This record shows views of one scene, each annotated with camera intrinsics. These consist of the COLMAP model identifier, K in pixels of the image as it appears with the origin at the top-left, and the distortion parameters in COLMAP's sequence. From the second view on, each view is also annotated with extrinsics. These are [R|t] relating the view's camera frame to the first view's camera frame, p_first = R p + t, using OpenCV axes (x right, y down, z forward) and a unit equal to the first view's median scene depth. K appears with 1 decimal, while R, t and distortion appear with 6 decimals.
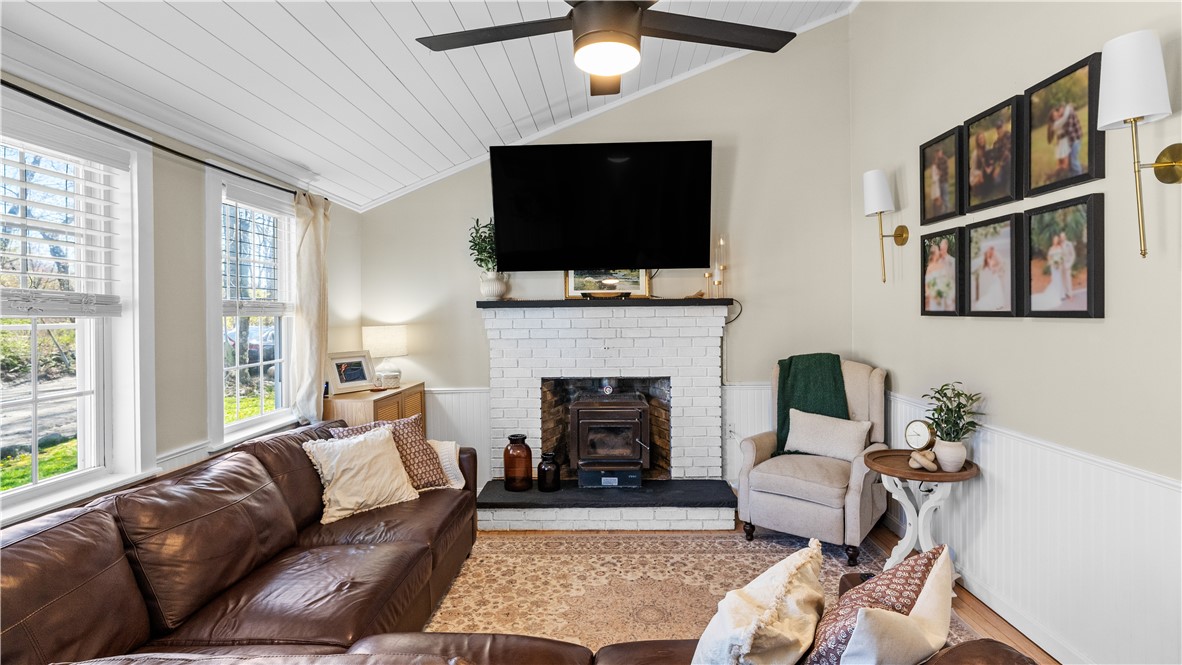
lens RADIAL K [[564.8, 0, 600.6], [0, 564.8, 315.5], [0, 0, 1]] dist [-0.019828, 0.007443]
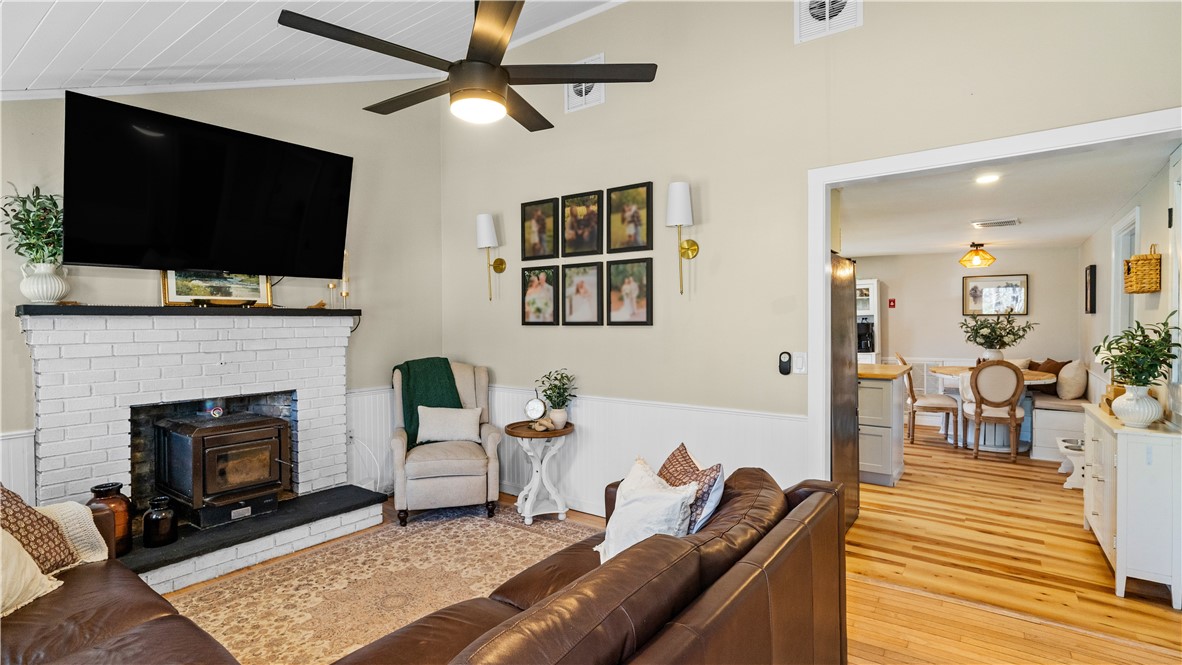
lens RADIAL K [[564.8, 0, 581.1], [0, 564.8, 328.1], [0, 0, 1]] dist [-0.019828, 0.007443]
pose [[0.580446, -0.003152, 0.814293, -0.419321], [0.004537, 0.999990, 0.000637, 0.006106], [-0.814286, 0.003324, 0.580454, 0.057705]]
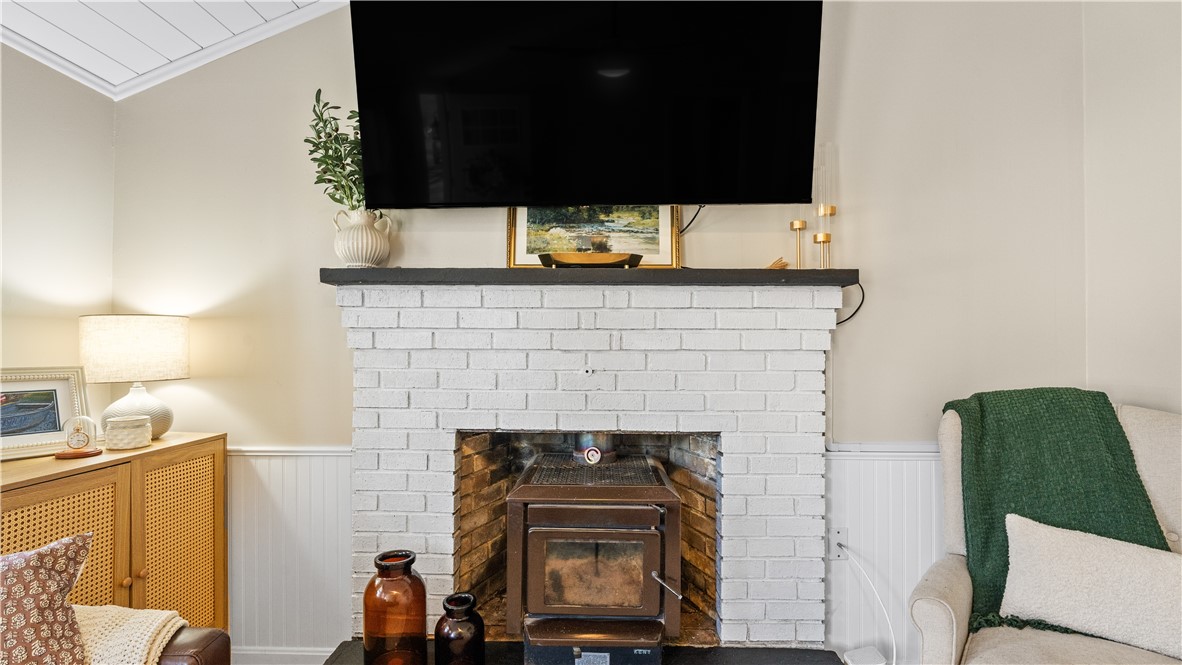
lens RADIAL K [[564.8, 0, 594.4], [0, 564.8, 335.7], [0, 0, 1]] dist [-0.019828, 0.007443]
pose [[0.999845, 0.016376, 0.006473, 0.011565], [-0.016216, 0.999581, -0.023988, 0.043761], [-0.006863, 0.023879, 0.999691, 0.577856]]
